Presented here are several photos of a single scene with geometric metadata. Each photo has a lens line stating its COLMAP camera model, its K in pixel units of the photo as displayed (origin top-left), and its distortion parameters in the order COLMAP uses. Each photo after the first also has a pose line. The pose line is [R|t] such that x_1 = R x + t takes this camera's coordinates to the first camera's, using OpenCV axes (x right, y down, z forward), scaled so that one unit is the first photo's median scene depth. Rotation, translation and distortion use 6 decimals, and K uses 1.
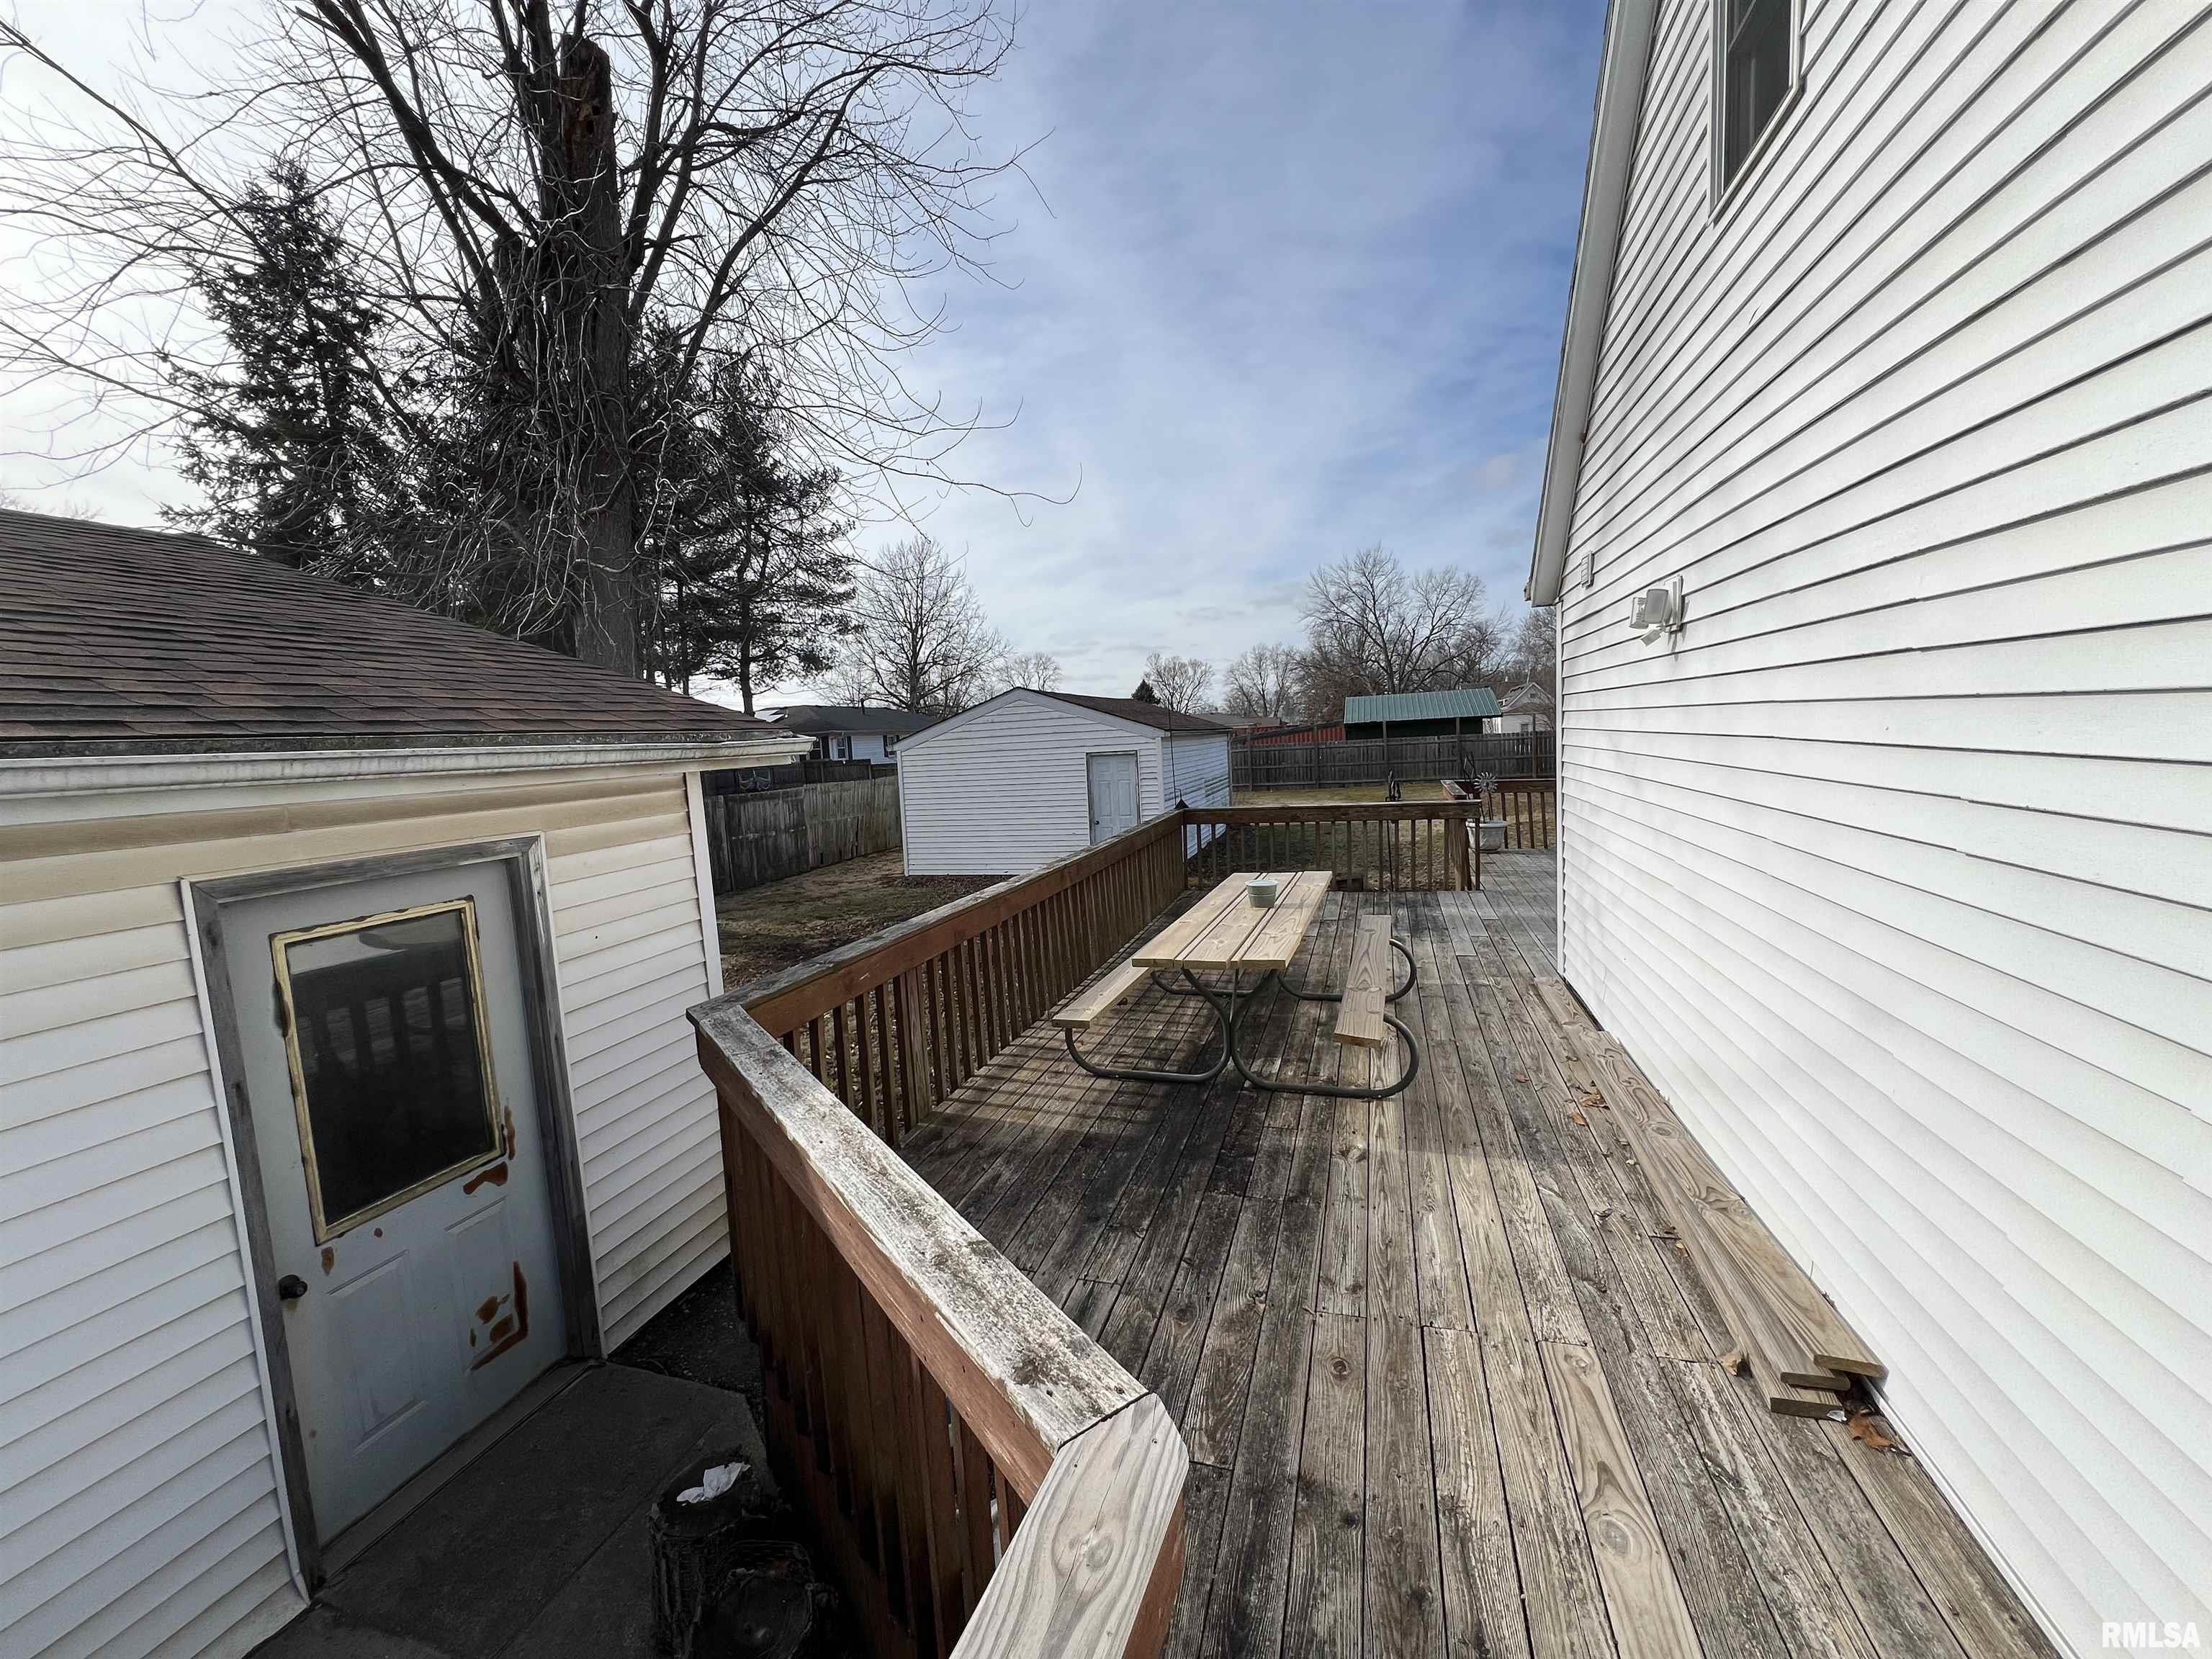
lens RADIAL K [[861.5, 0, 1106.0], [0, 861.5, 829.5], [0, 0, 1]] dist [-0.002002, -0.000084]
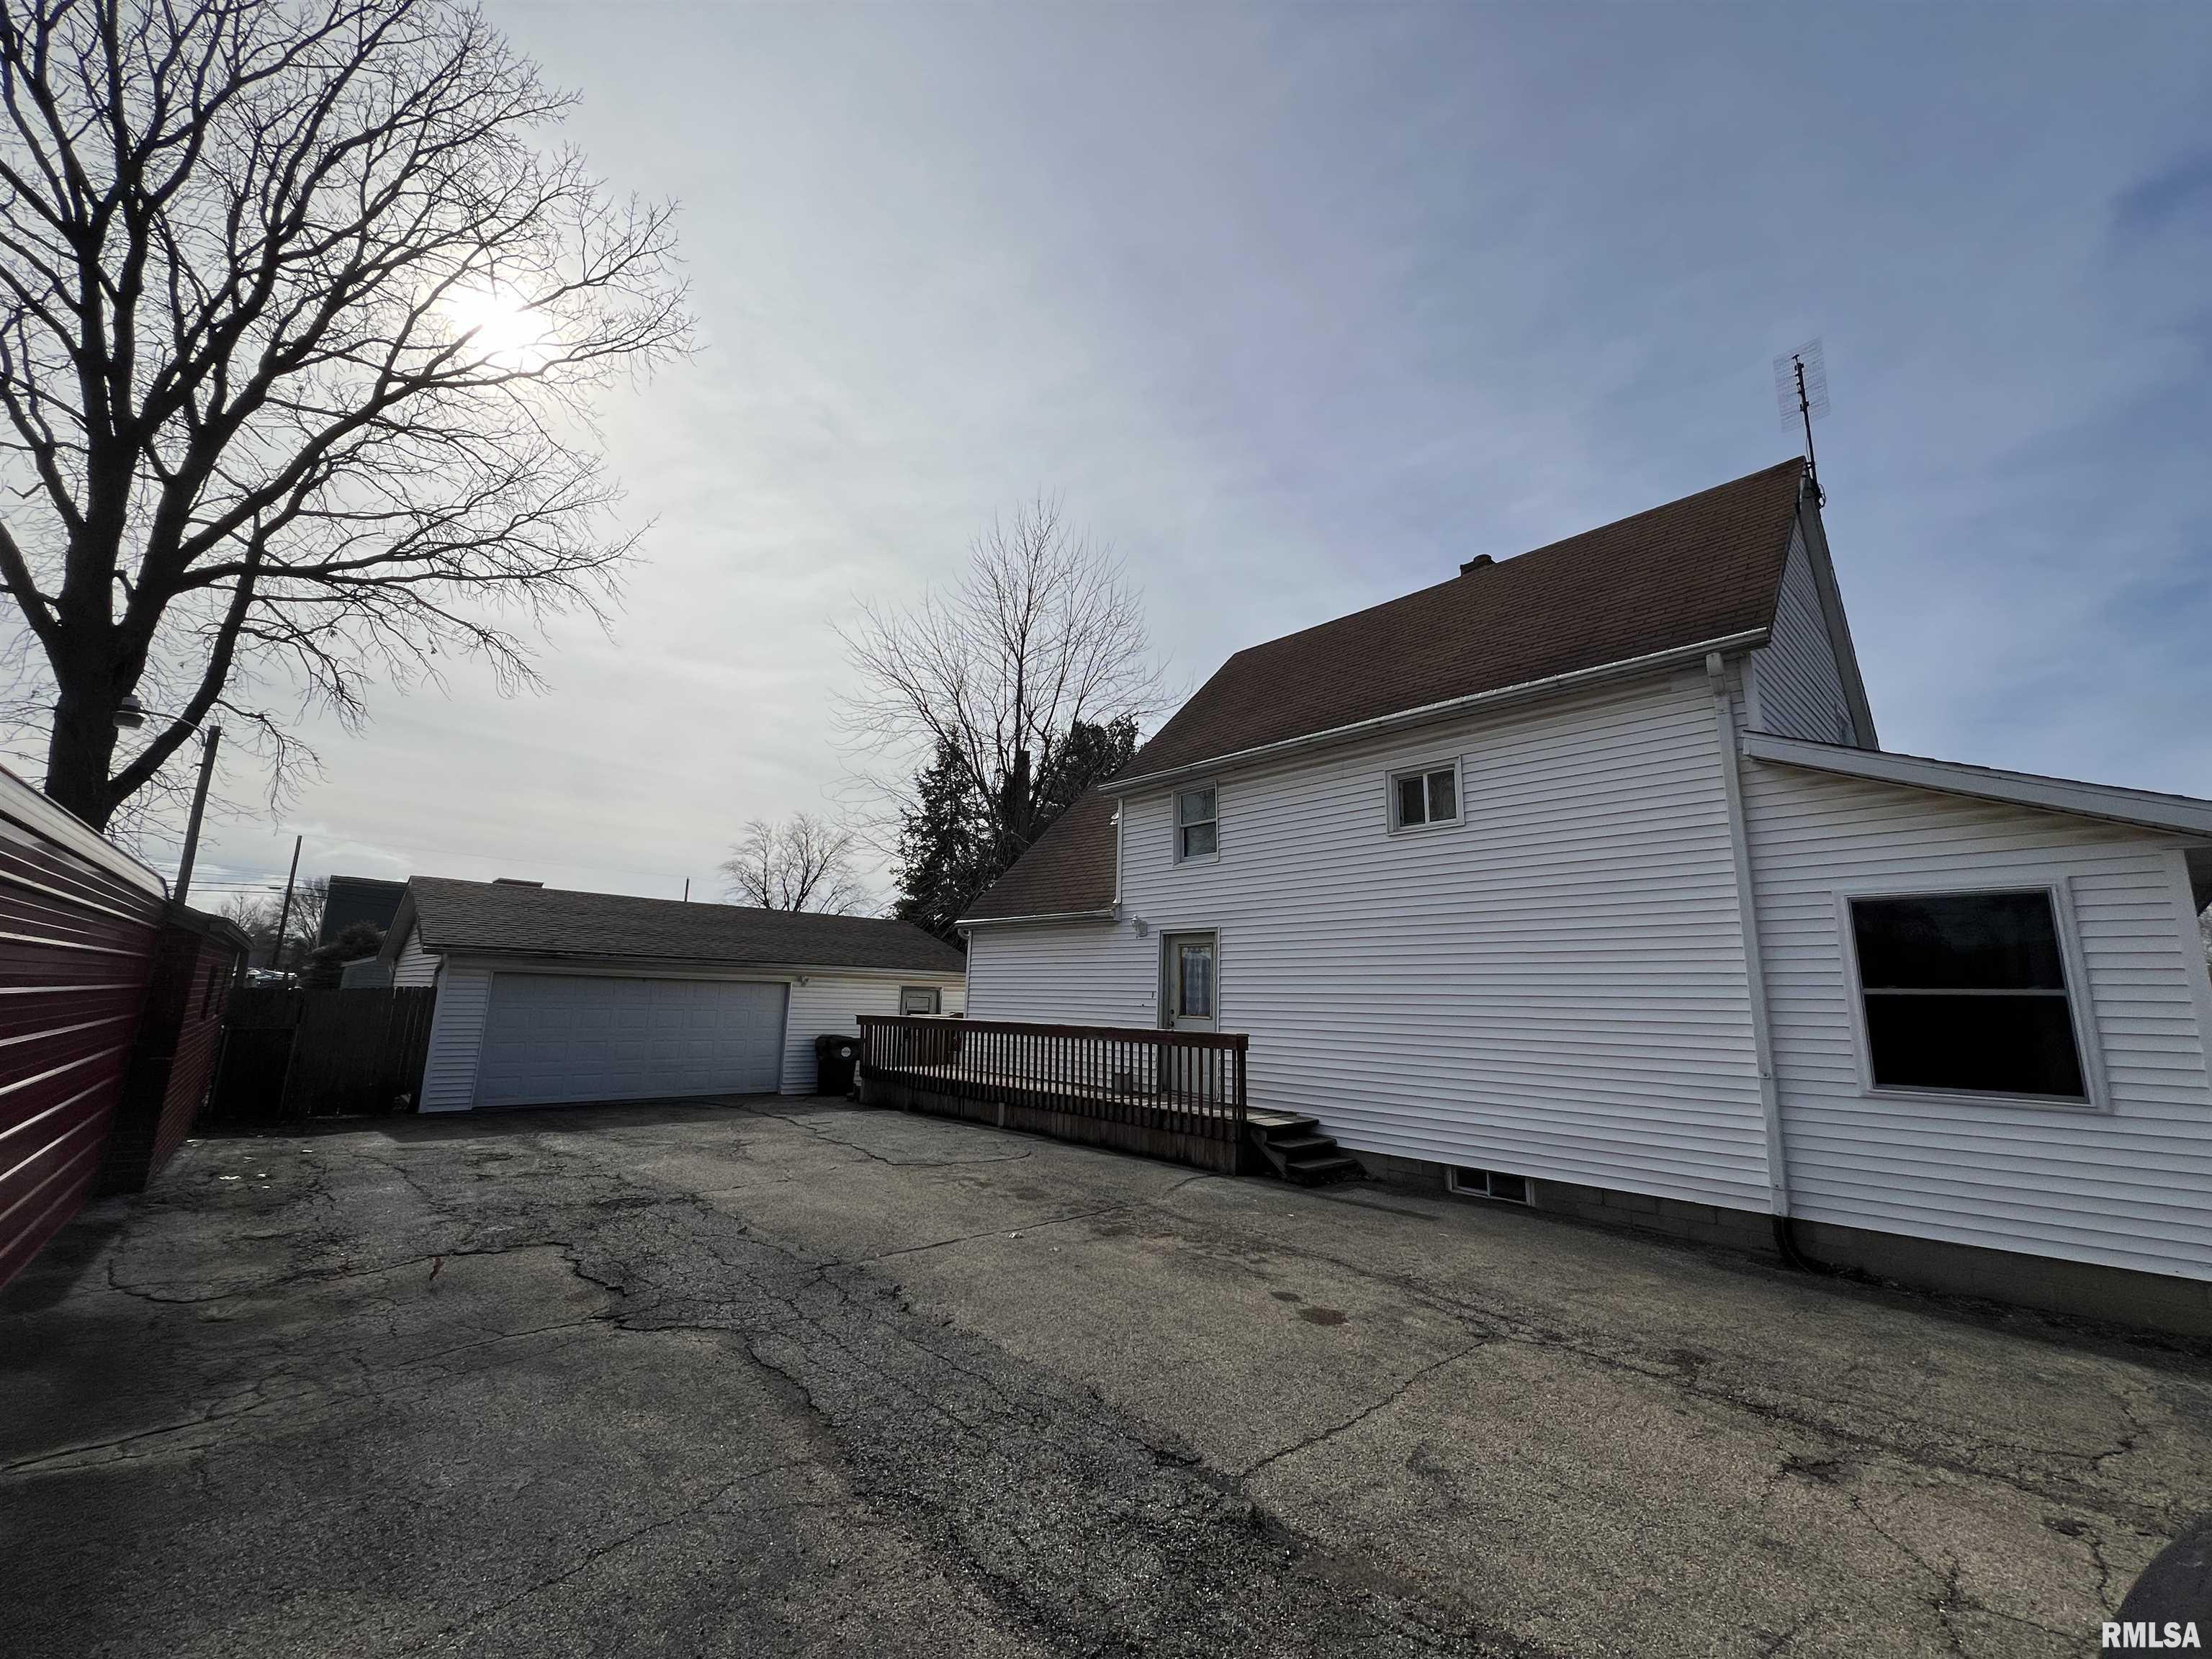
lens RADIAL K [[890.7, 0, 1106.5], [0, 890.7, 820.0], [0, 0, 1]] dist [-0.002359, 0.000616]
pose [[0.855424, -0.034462, -0.516780, 0.274097], [-0.121023, 0.956862, -0.264138, 0.030201], [0.503589, 0.288492, 0.814352, -0.292899]]
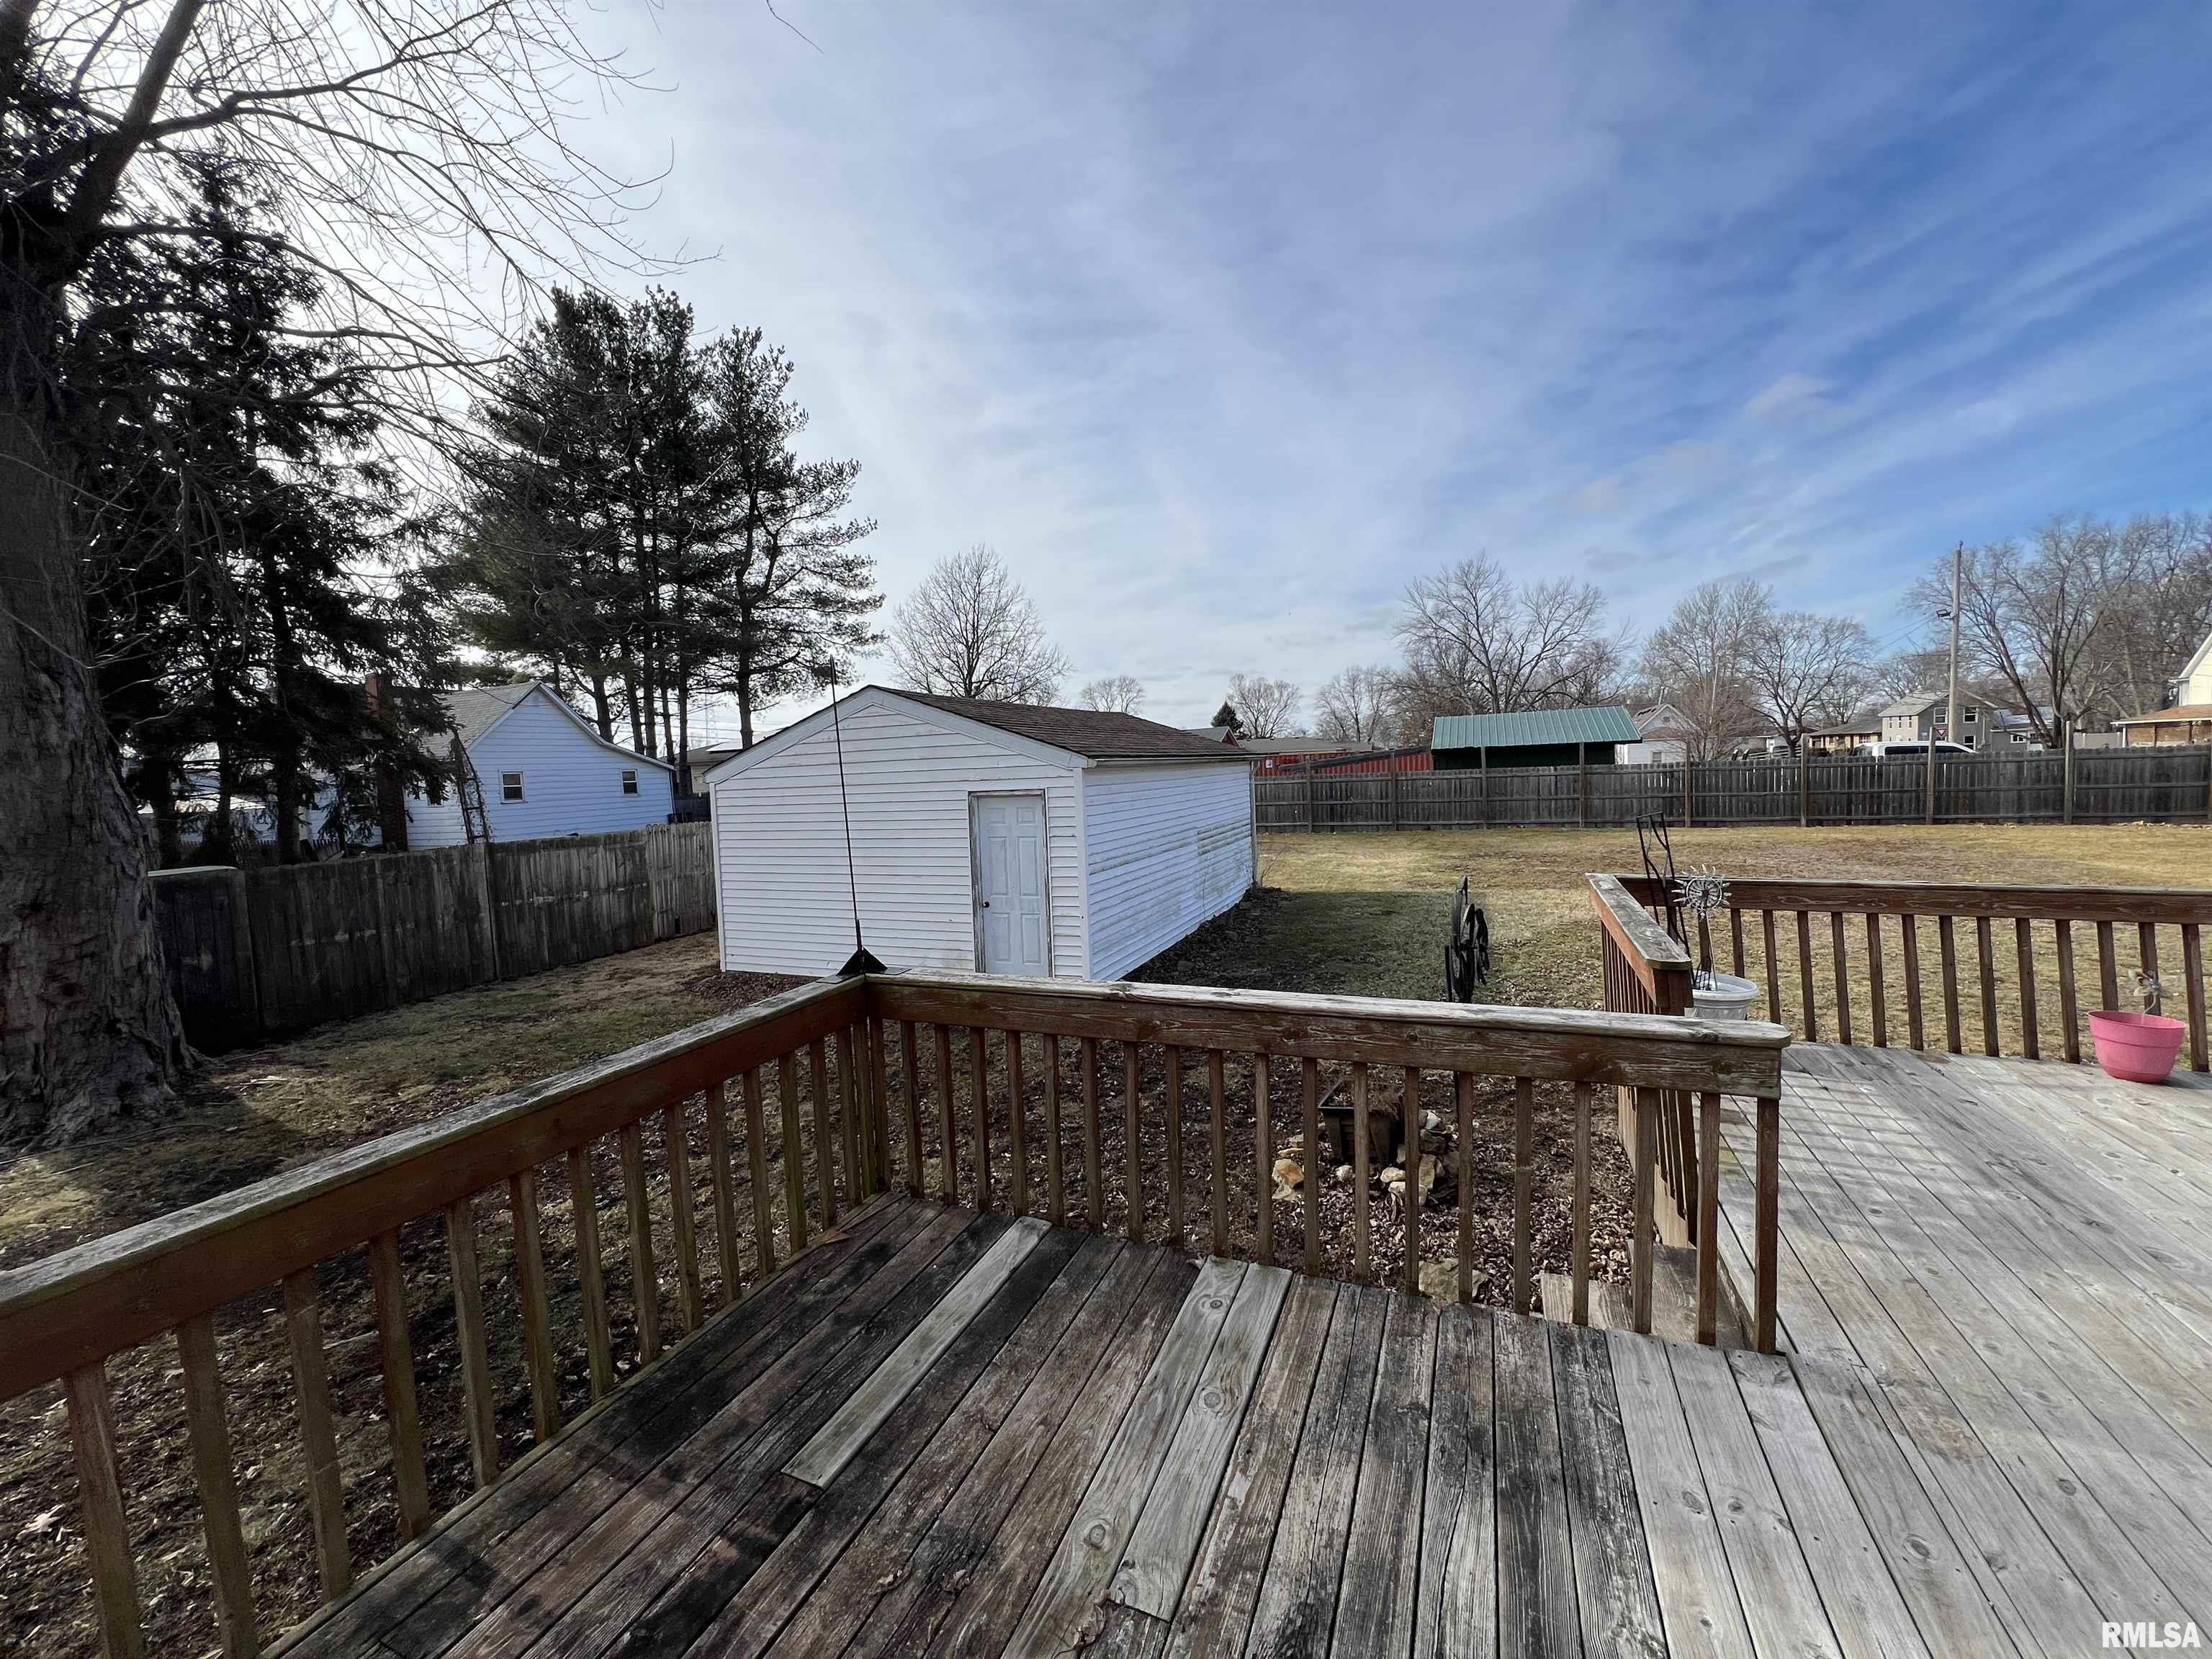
lens RADIAL K [[890.7, 0, 1106.5], [0, 890.7, 820.0], [0, 0, 1]] dist [-0.002359, 0.000616]
pose [[0.995450, 0.015999, -0.093931, 0.039014], [-0.019849, 0.998995, -0.040193, -0.012929], [0.093194, 0.041875, 0.994767, 0.108530]]
